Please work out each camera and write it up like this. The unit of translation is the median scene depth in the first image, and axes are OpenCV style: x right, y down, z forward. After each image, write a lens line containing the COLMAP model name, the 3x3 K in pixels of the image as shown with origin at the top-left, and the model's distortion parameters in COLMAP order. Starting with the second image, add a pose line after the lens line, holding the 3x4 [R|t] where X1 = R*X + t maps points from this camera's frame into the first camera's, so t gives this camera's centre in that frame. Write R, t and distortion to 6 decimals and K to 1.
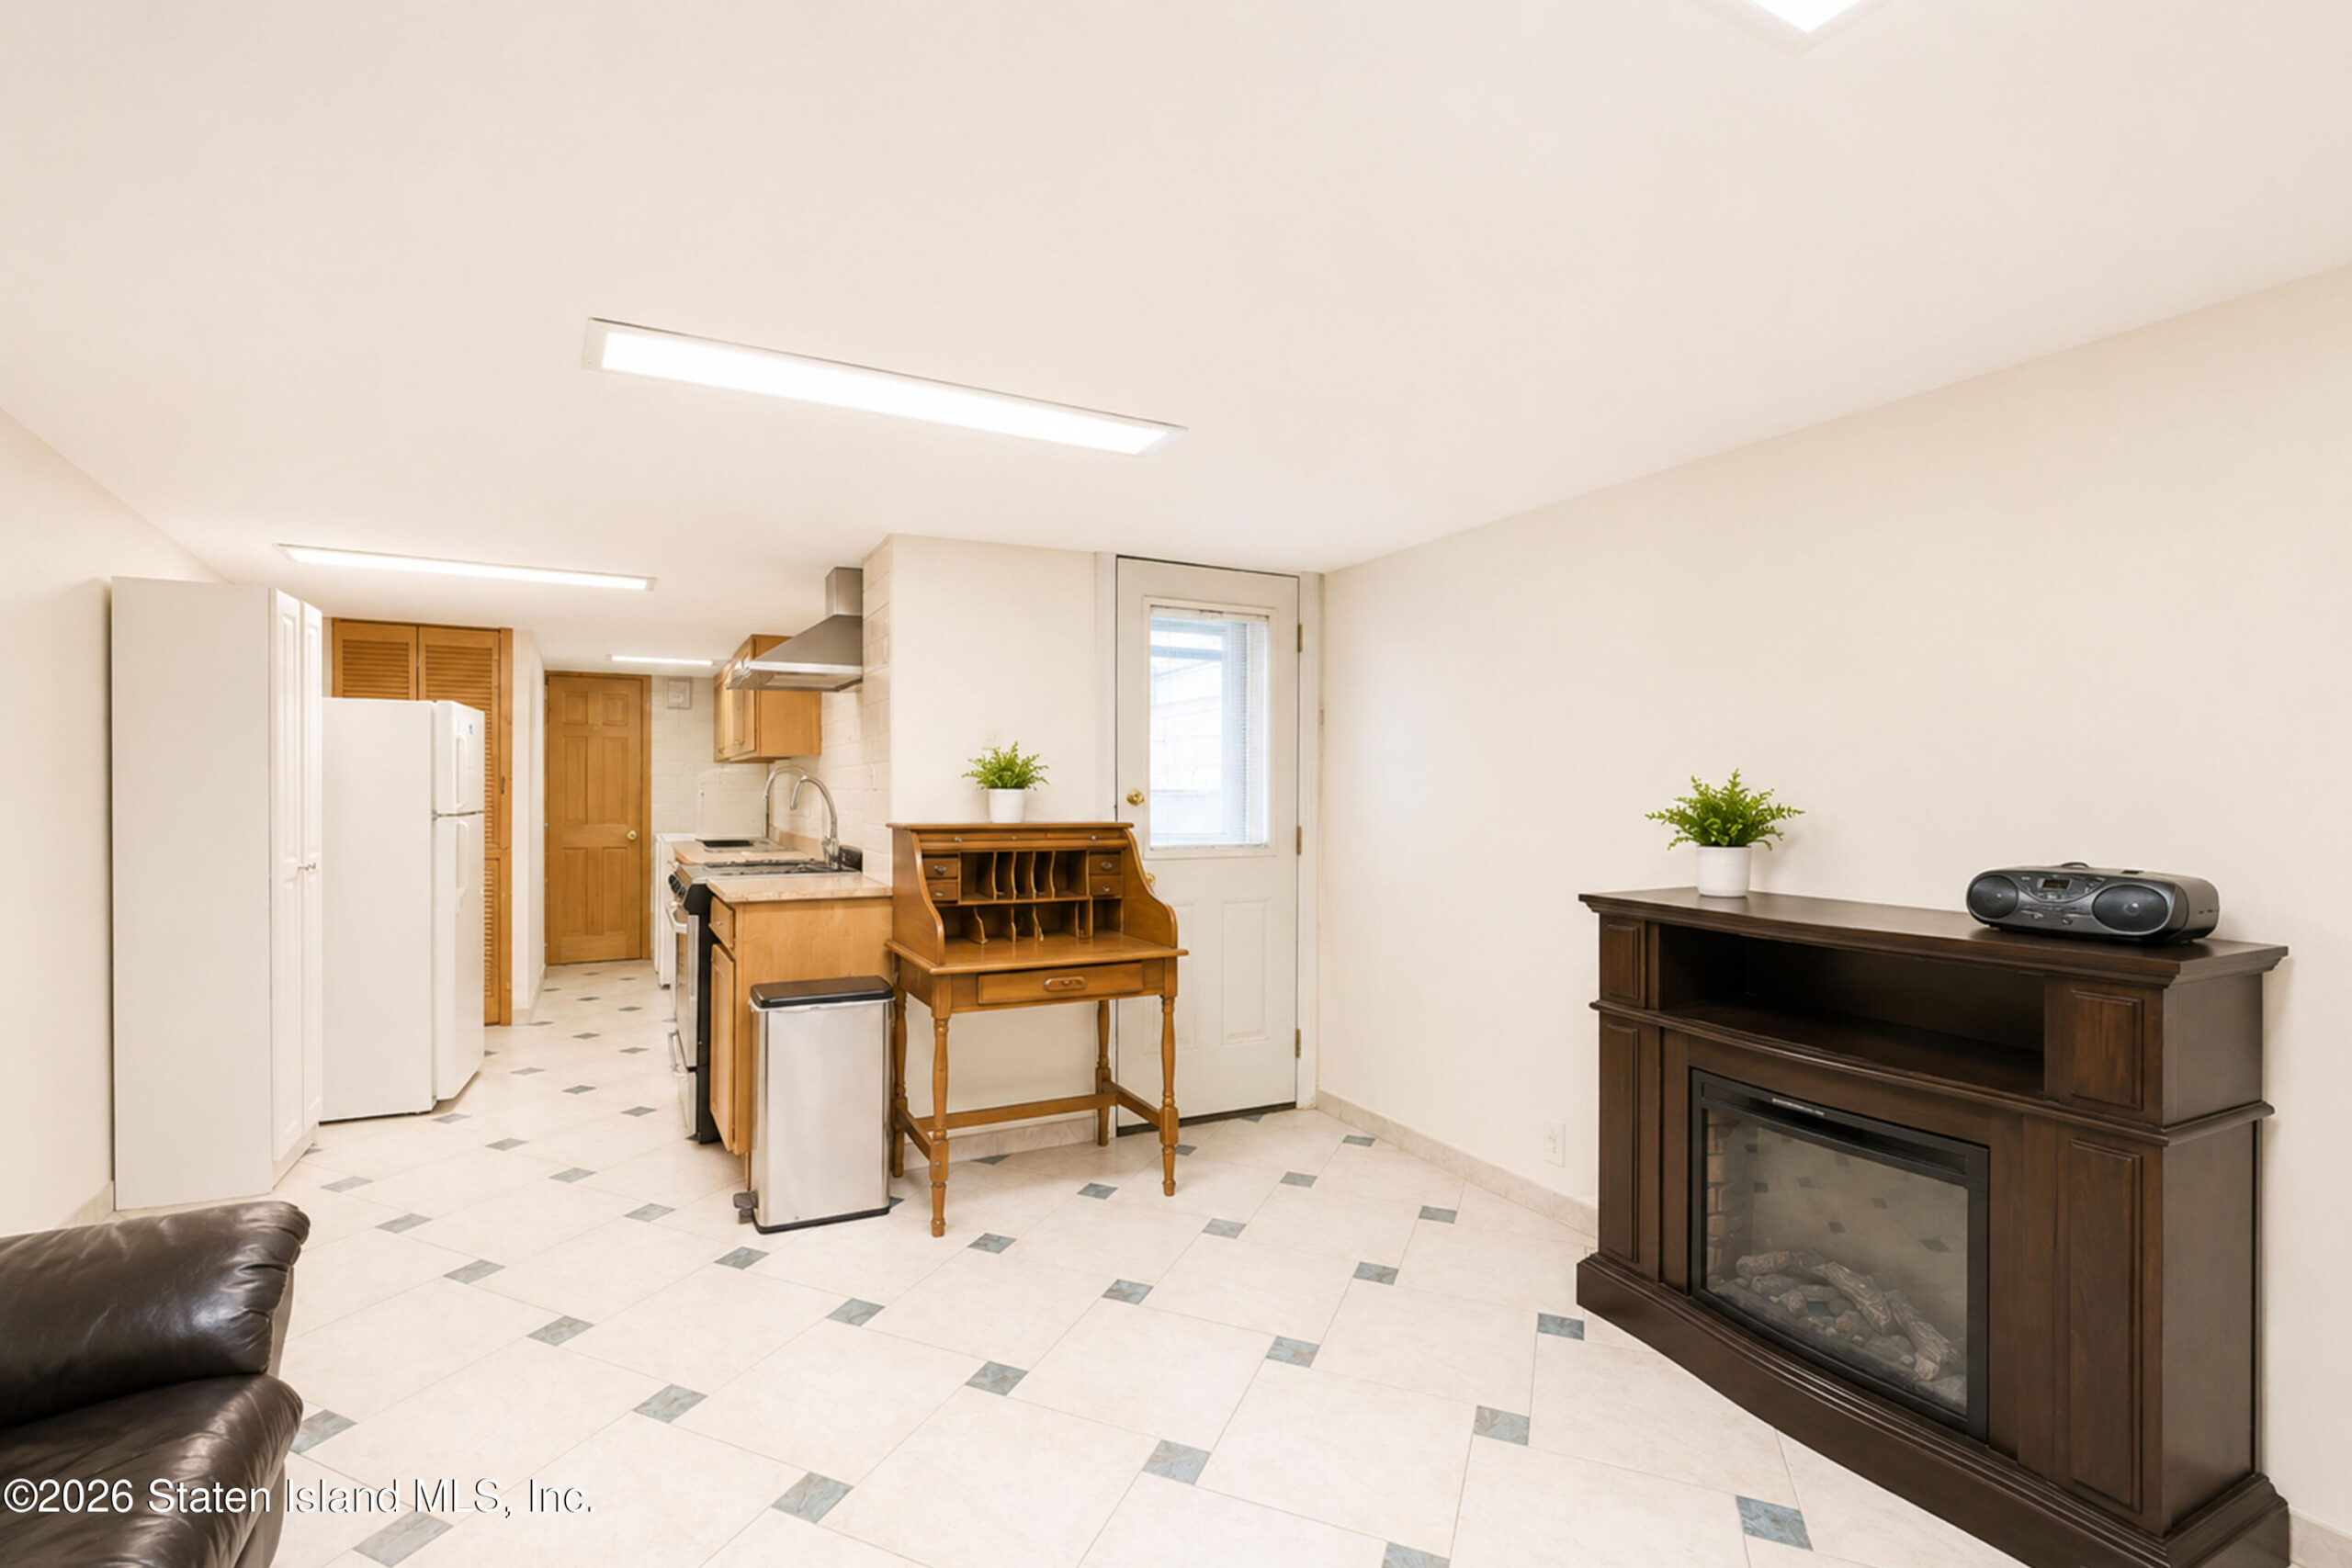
lens RADIAL K [[1037.5, 0, 1182.9], [0, 1037.5, 784.3], [0, 0, 1]] dist [0.001774, 0.002083]
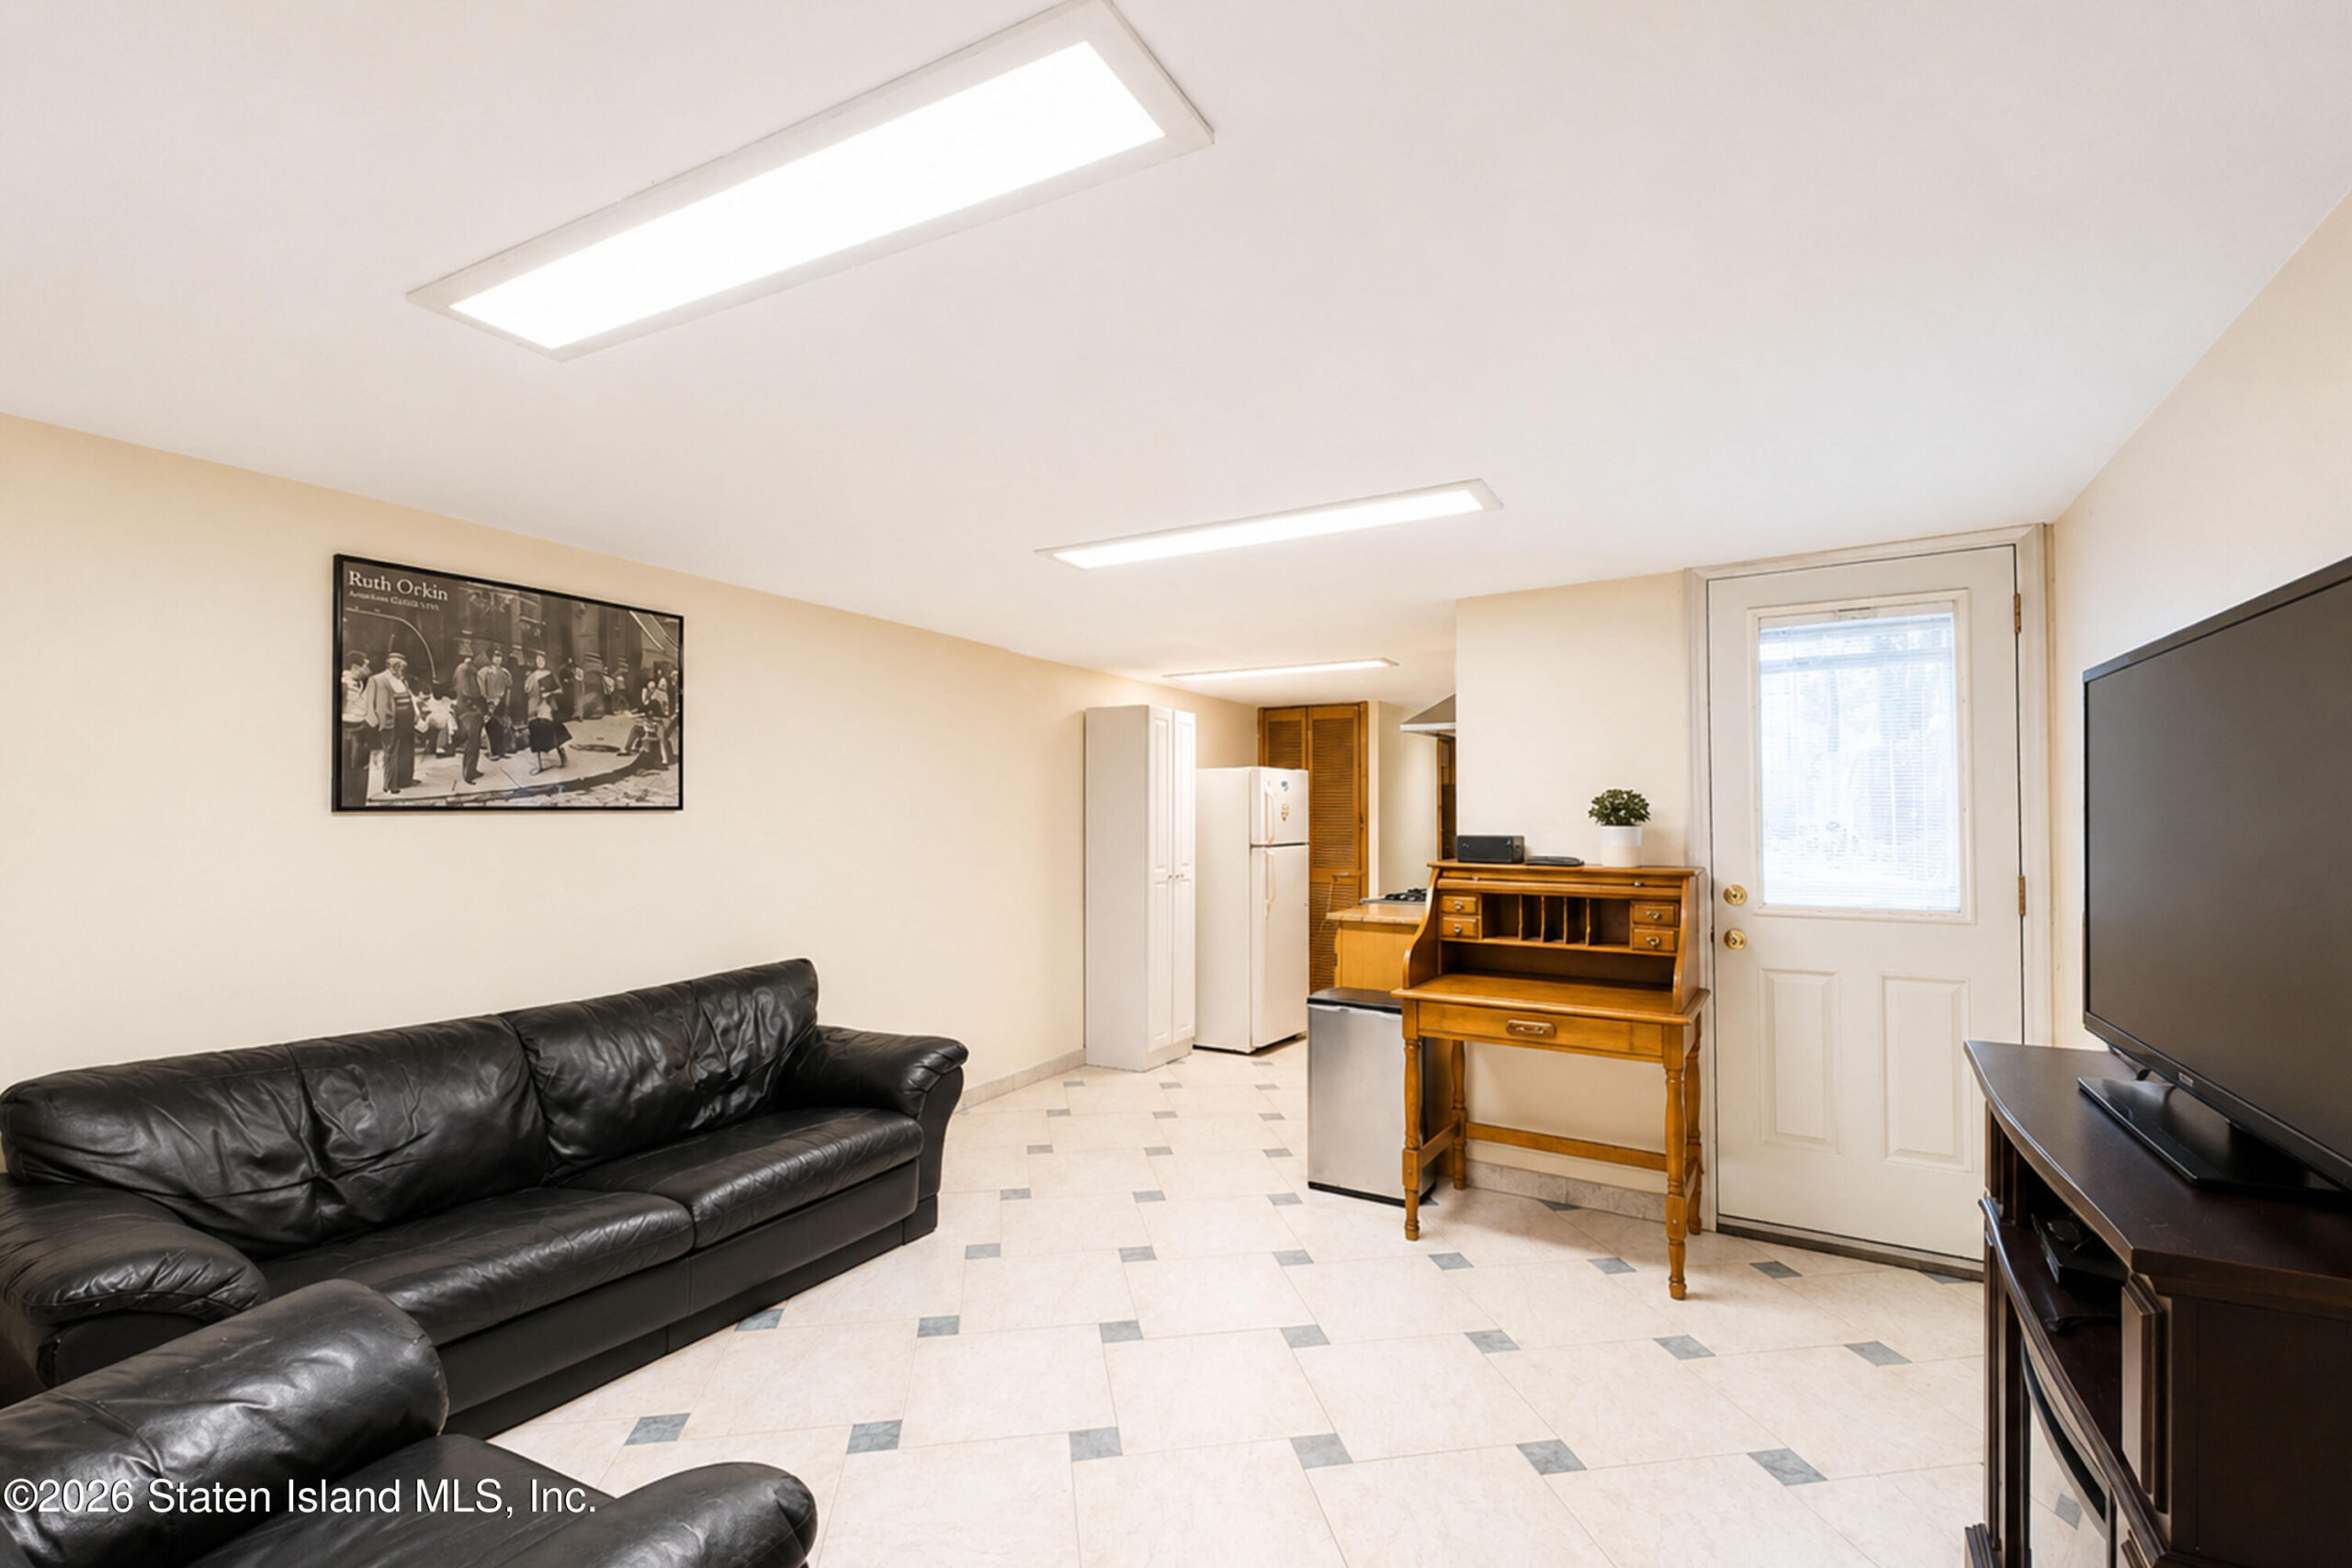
lens RADIAL K [[1037.5, 0, 1189.1], [0, 1037.5, 785.6], [0, 0, 1]] dist [0.001774, 0.002083]
pose [[0.554154, -0.030464, -0.831856, 0.405571], [0.005383, 0.999440, -0.033015, -0.006760], [0.832397, 0.013818, 0.554008, 0.134084]]
